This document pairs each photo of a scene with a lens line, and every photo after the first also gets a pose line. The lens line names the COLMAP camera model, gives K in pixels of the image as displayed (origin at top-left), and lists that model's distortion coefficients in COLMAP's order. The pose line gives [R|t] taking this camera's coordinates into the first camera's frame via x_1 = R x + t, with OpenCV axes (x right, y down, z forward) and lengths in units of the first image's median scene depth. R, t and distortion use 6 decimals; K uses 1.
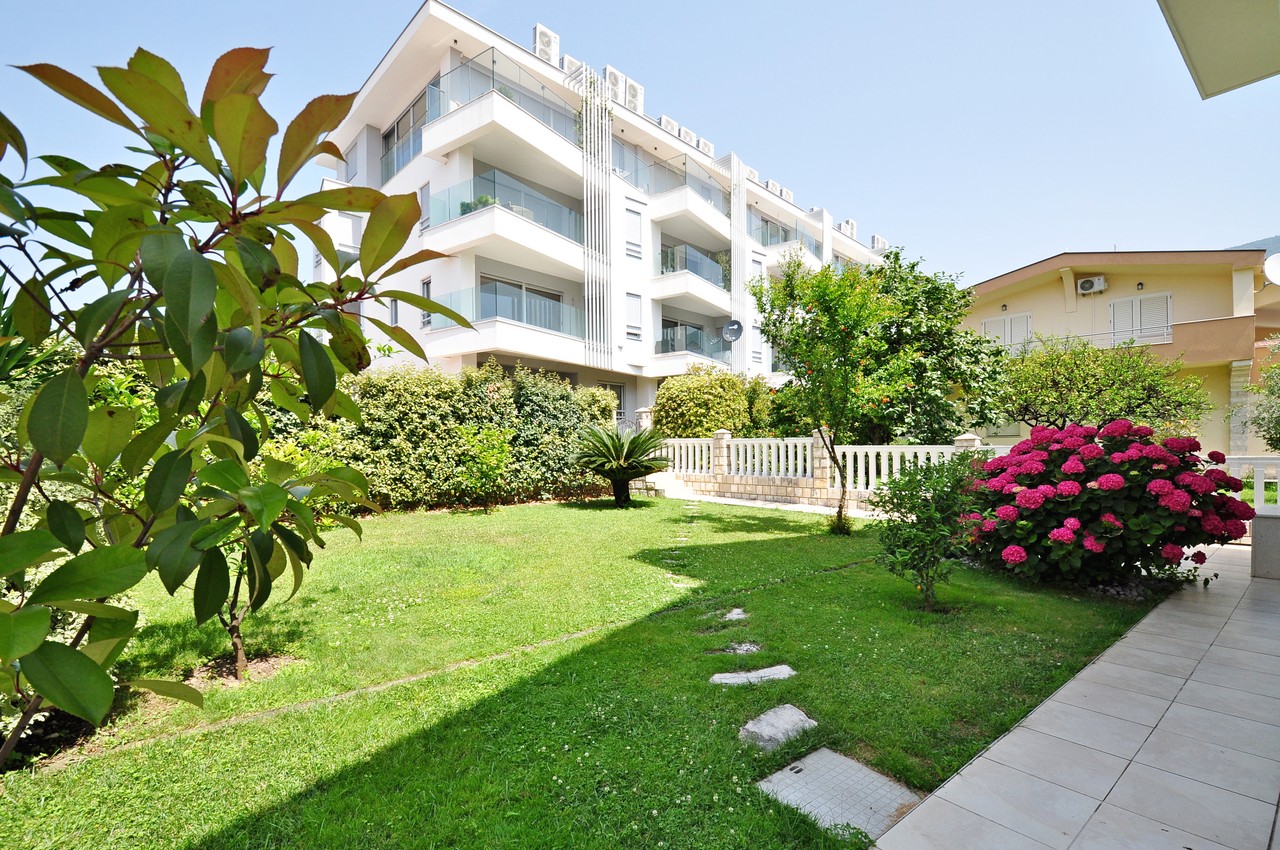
lens RADIAL K [[555.7, 0, 641.2], [0, 555.7, 460.0], [0, 0, 1]] dist [0.011375, -0.019900]
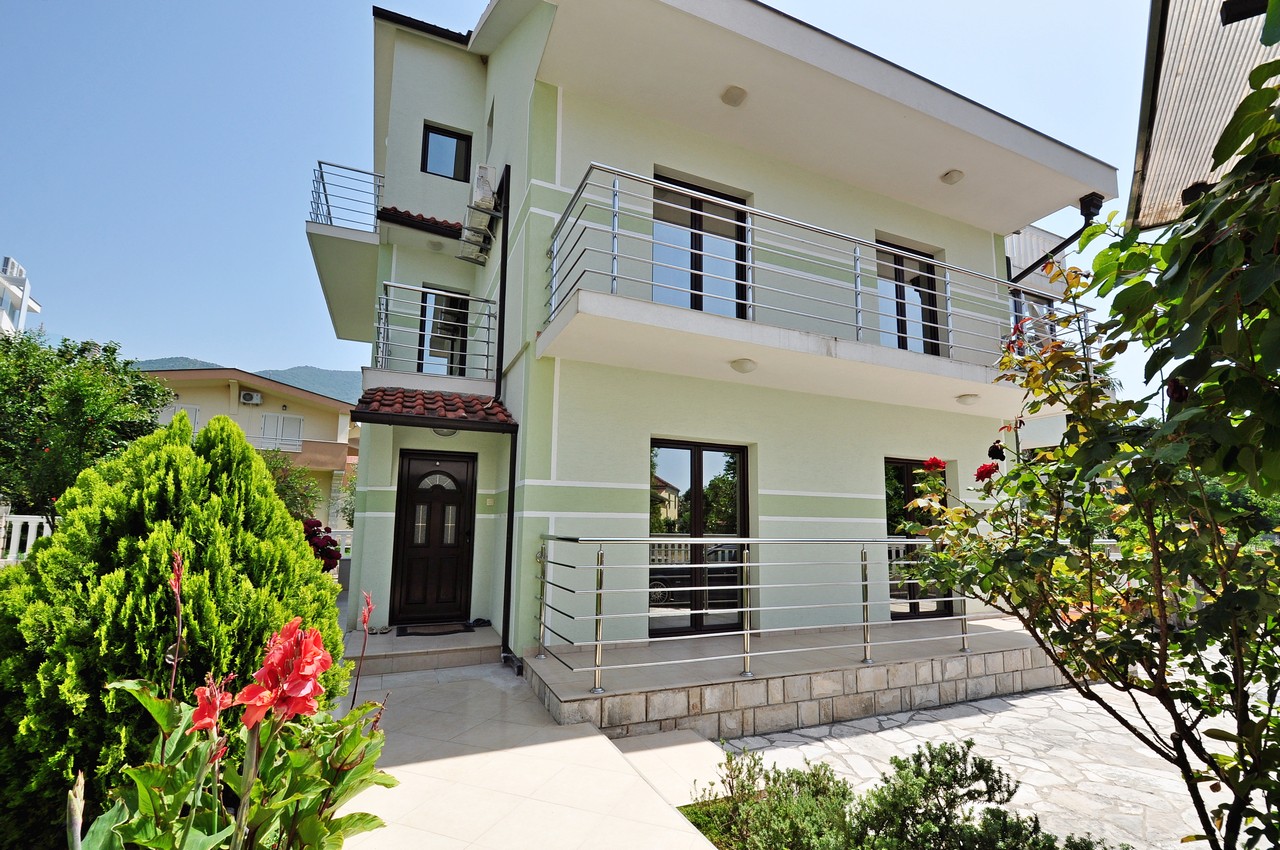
lens RADIAL K [[555.7, 0, 641.2], [0, 555.7, 460.0], [0, 0, 1]] dist [0.011375, -0.019900]
pose [[0.232502, 0.131030, 0.963729, -0.277826], [0.001117, 0.990847, -0.134986, 0.007008], [-0.972595, 0.032461, 0.230227, -0.242154]]
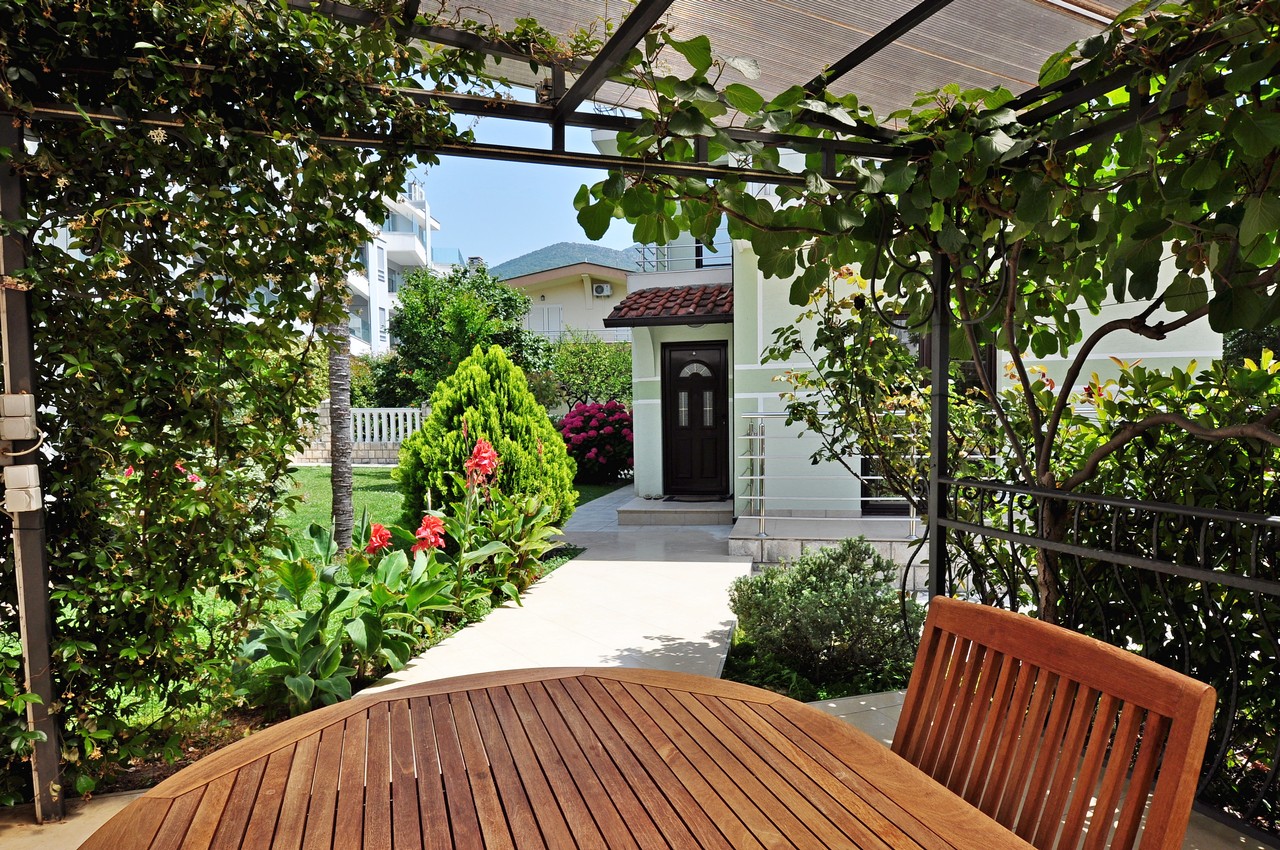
lens RADIAL K [[752.2, 0, 645.0], [0, 752.2, 465.4], [0, 0, 1]] dist [0.022185, -0.028038]
pose [[0.744076, -0.040432, 0.666871, -0.371633], [0.016940, 0.998988, 0.041666, 0.020953], [-0.667880, -0.019706, 0.744008, -0.471952]]
